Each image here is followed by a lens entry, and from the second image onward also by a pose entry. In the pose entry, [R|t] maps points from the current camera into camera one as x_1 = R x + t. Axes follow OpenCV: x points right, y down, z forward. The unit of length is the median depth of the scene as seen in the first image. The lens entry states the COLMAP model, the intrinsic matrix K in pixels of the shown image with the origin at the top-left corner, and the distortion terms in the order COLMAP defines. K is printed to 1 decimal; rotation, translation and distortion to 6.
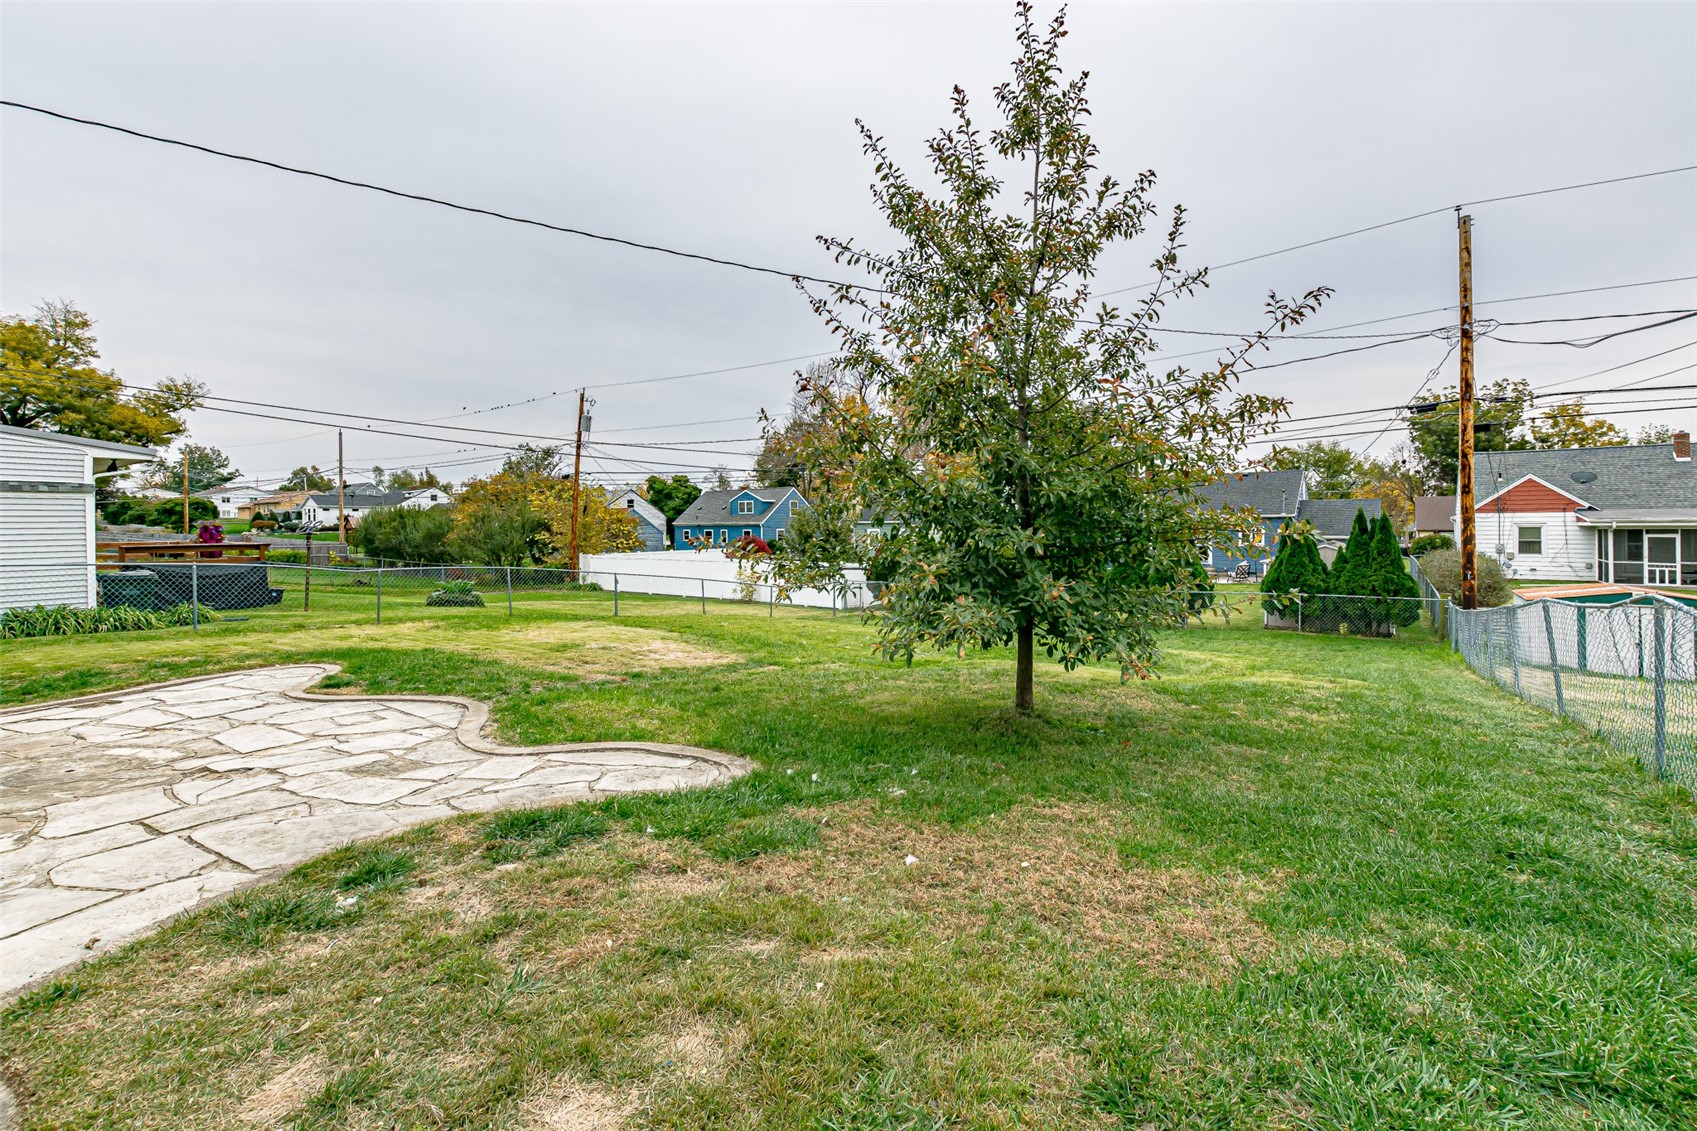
lens RADIAL K [[756.3, 0, 847.9], [0, 756.3, 515.9], [0, 0, 1]] dist [0.015866, -0.007471]
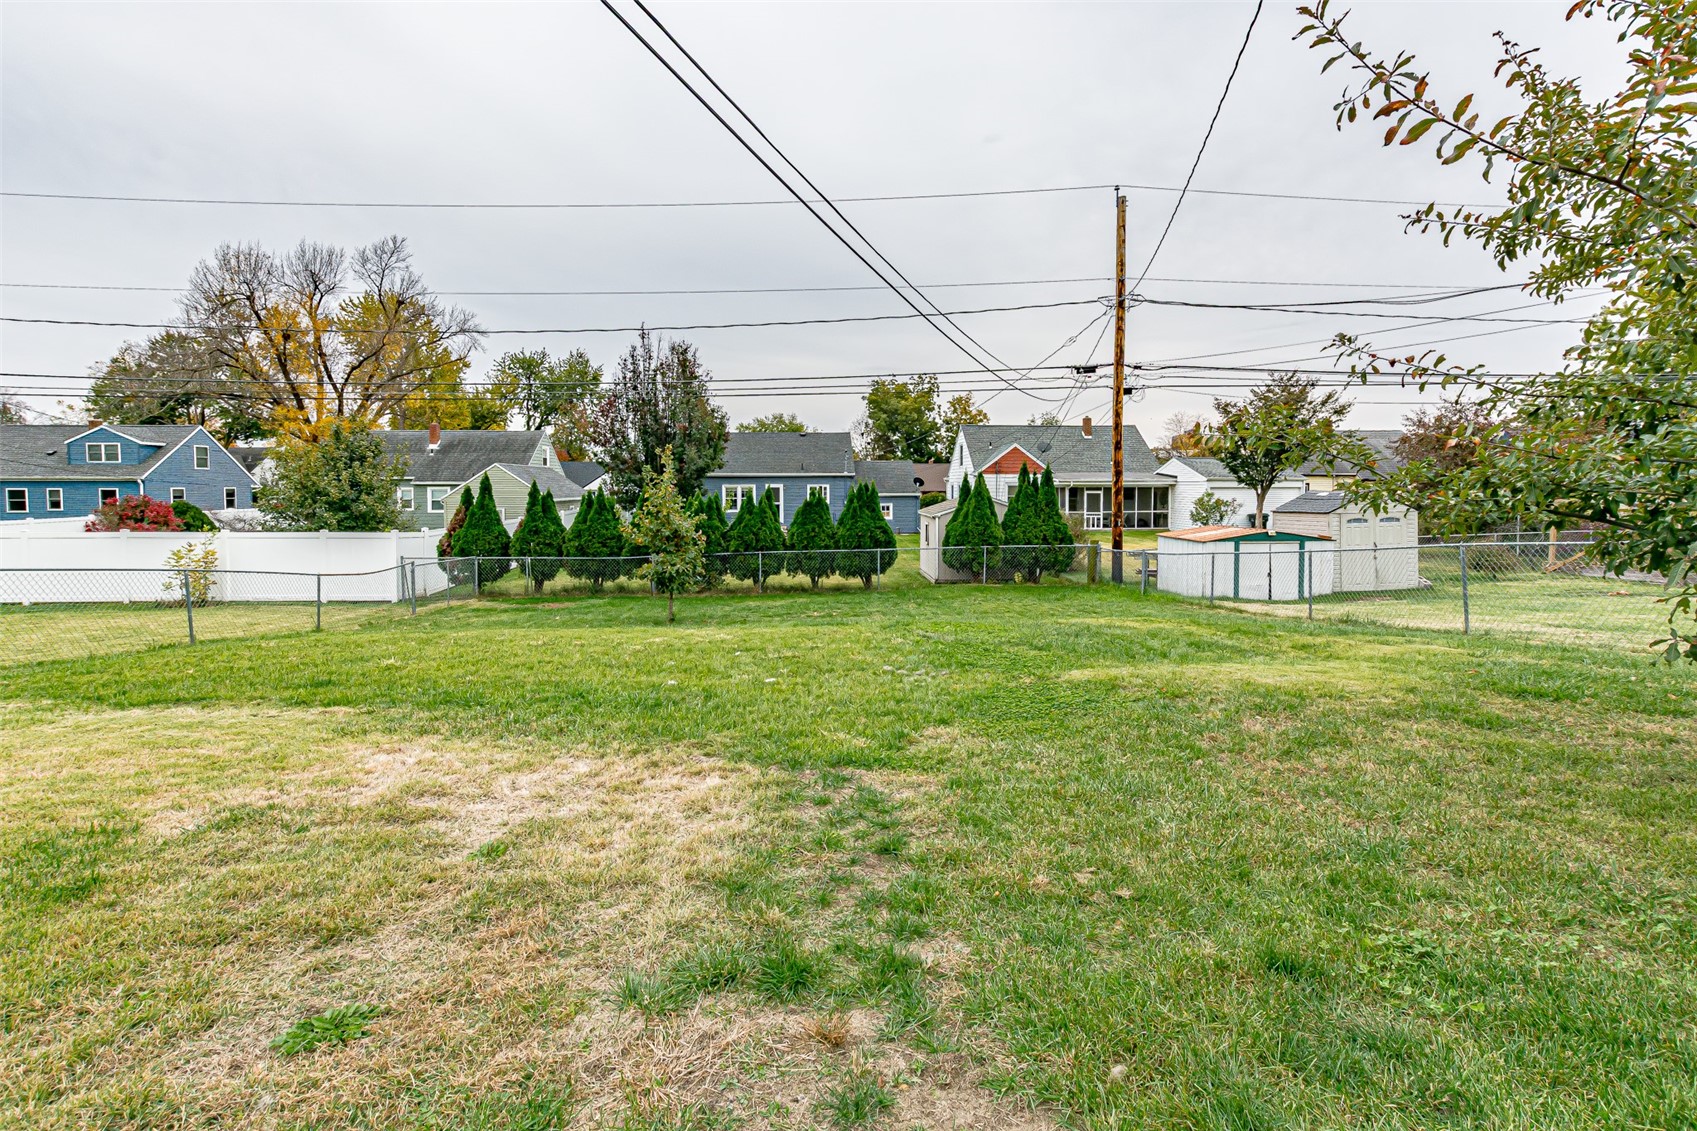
lens RADIAL K [[756.3, 0, 847.9], [0, 756.3, 515.9], [0, 0, 1]] dist [0.015866, -0.007471]
pose [[0.774477, -0.019330, 0.632307, -0.088385], [-0.010854, 0.998980, 0.043835, 0.010554], [-0.632509, -0.040812, 0.773477, 0.173918]]
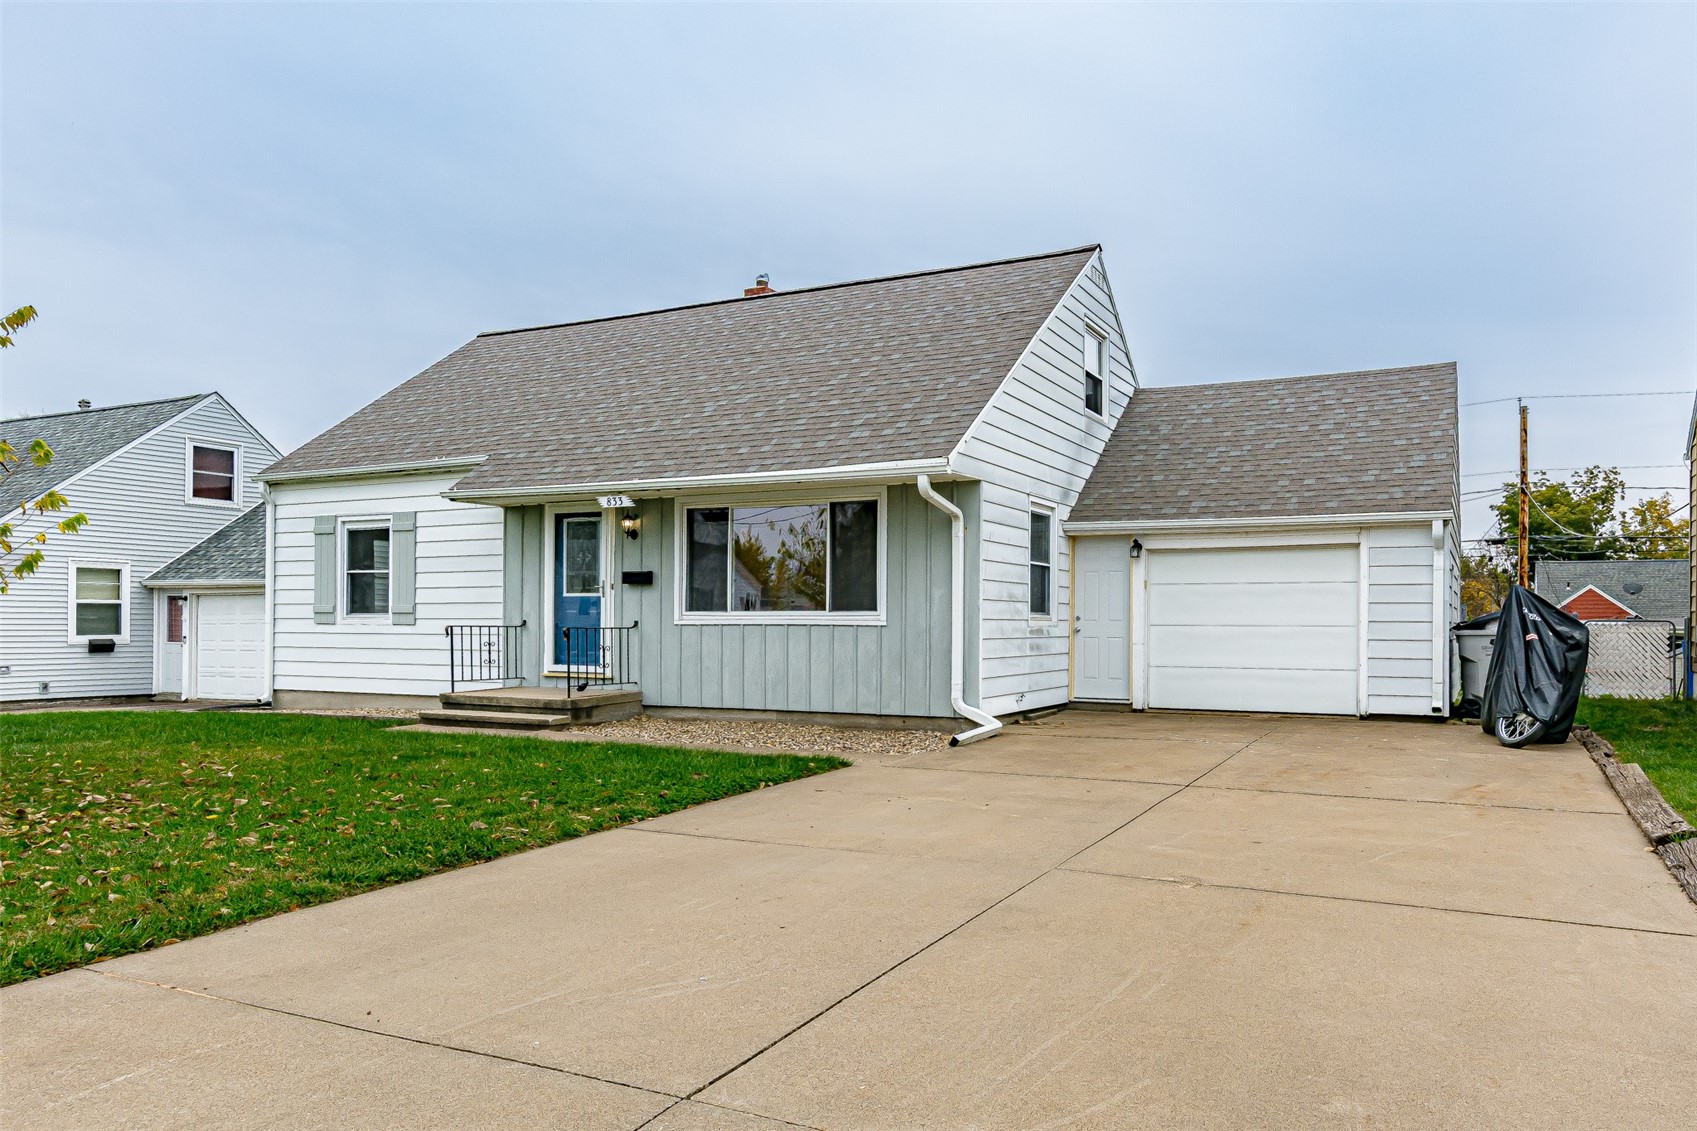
lens RADIAL K [[1226.1, 0, 849.8], [0, 1226.1, 625.8], [0, 0, 1]] dist [-0.030061, -0.001155]
pose [[0.989589, 0.012815, 0.143349, -0.327806], [-0.014168, 0.999864, 0.008426, 0.003351], [-0.143221, -0.010369, 0.989636, -0.463802]]
